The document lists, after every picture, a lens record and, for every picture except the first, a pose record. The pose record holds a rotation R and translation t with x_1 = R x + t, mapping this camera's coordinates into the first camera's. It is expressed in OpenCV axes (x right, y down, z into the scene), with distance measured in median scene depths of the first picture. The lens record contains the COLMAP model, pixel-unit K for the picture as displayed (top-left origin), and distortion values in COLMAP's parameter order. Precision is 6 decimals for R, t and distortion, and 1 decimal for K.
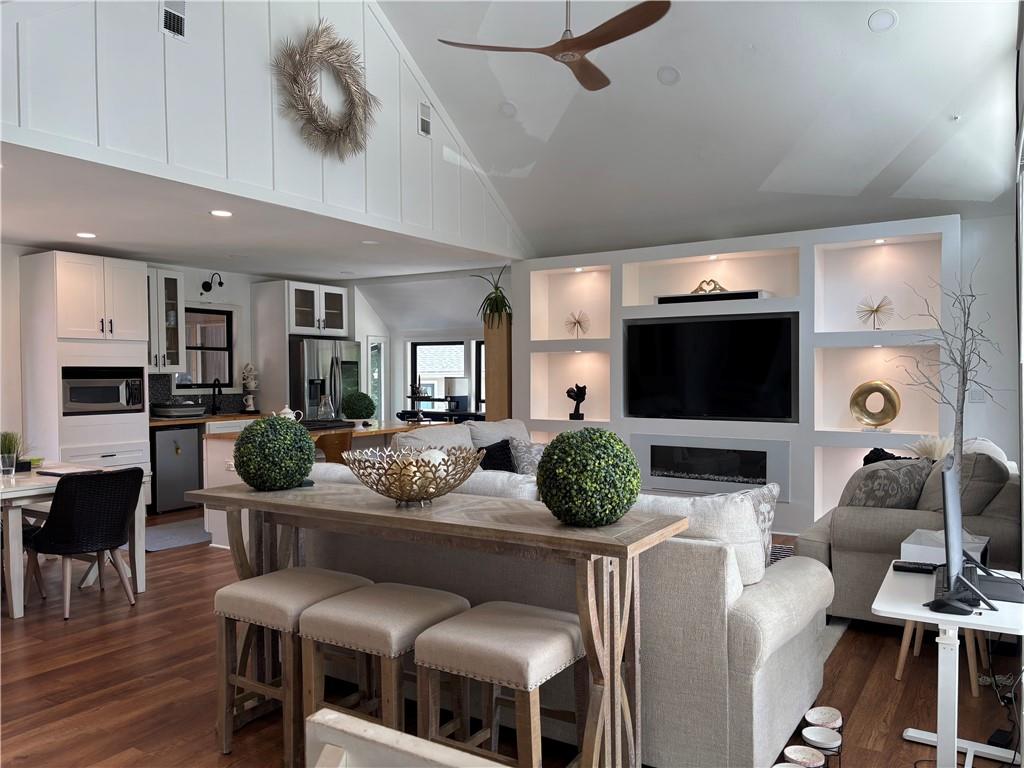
lens RADIAL K [[774.2, 0, 520.2], [0, 774.2, 391.6], [0, 0, 1]] dist [0.051860, -0.065094]
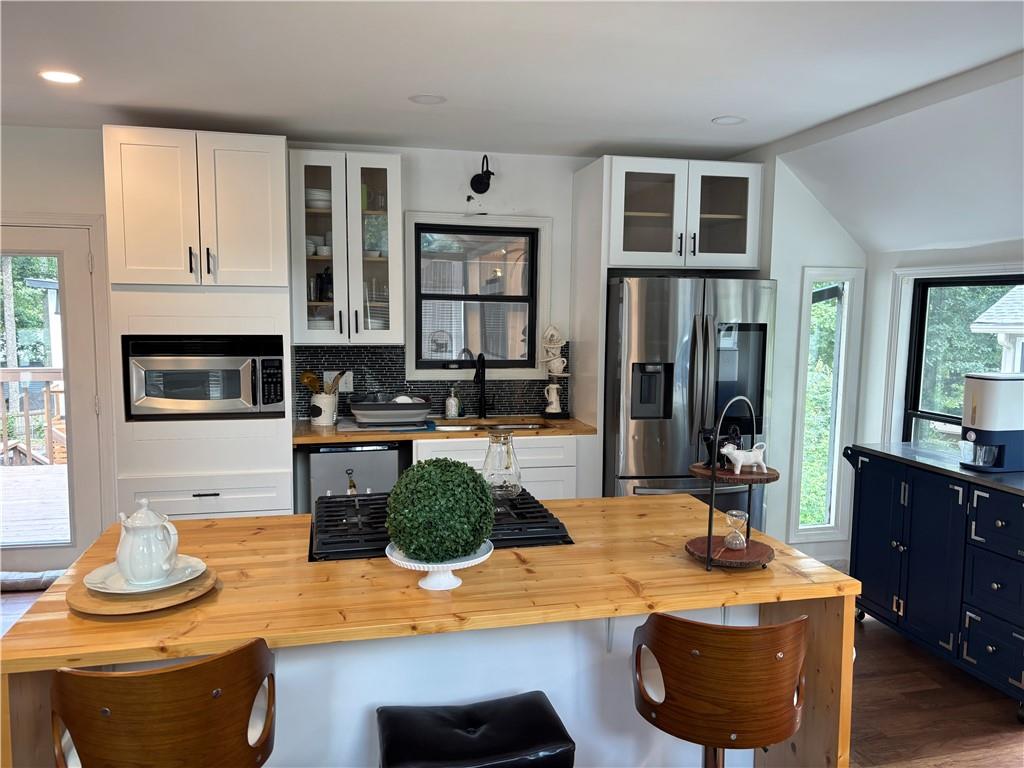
lens RADIAL K [[774.2, 0, 514.9], [0, 774.2, 391.3], [0, 0, 1]] dist [0.051860, -0.065094]
pose [[0.708660, 0.087370, -0.700119, 0.012977], [-0.030712, 0.995182, 0.093106, -0.048121], [0.704881, -0.044478, 0.707929, 0.730544]]
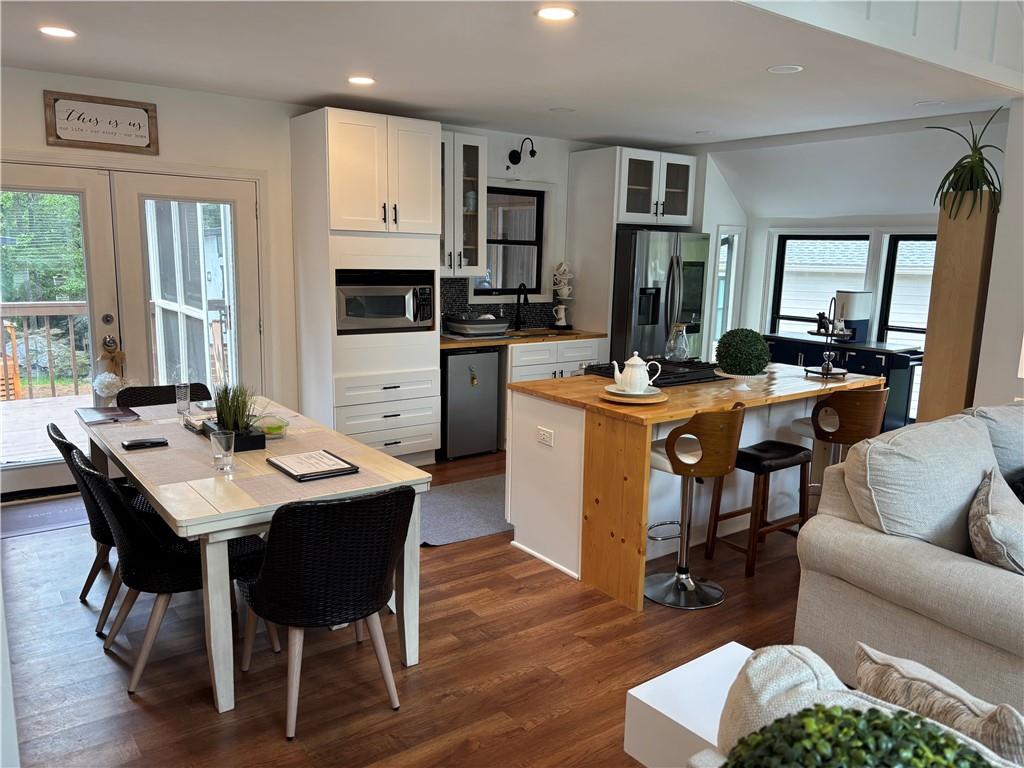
lens RADIAL K [[774.2, 0, 508.9], [0, 774.2, 394.3], [0, 0, 1]] dist [0.051860, -0.065094]
pose [[0.930894, 0.090989, -0.353776, -0.143844], [-0.034554, 0.986072, 0.162689, -0.037389], [0.363651, -0.139221, 0.921073, 0.327544]]
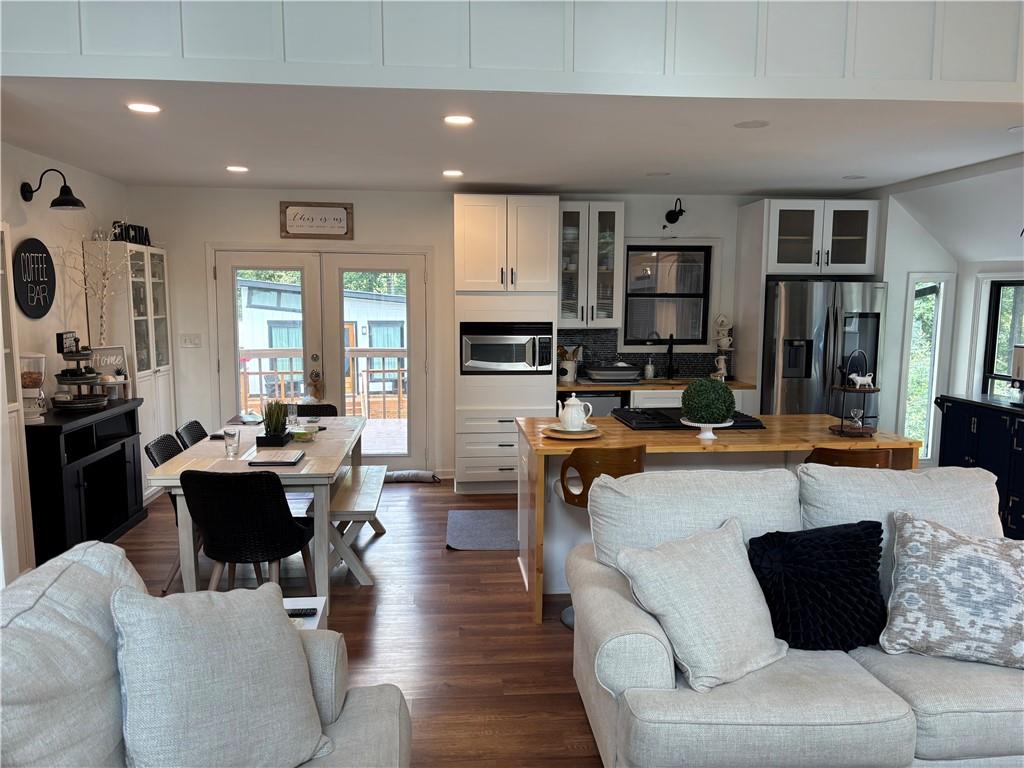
lens RADIAL K [[774.2, 0, 512.1], [0, 774.2, 389.4], [0, 0, 1]] dist [0.051860, -0.065094]
pose [[0.604336, 0.099936, -0.790437, 0.167998], [-0.026428, 0.994071, 0.105475, -0.046201], [0.796291, -0.042852, 0.603393, 0.450670]]
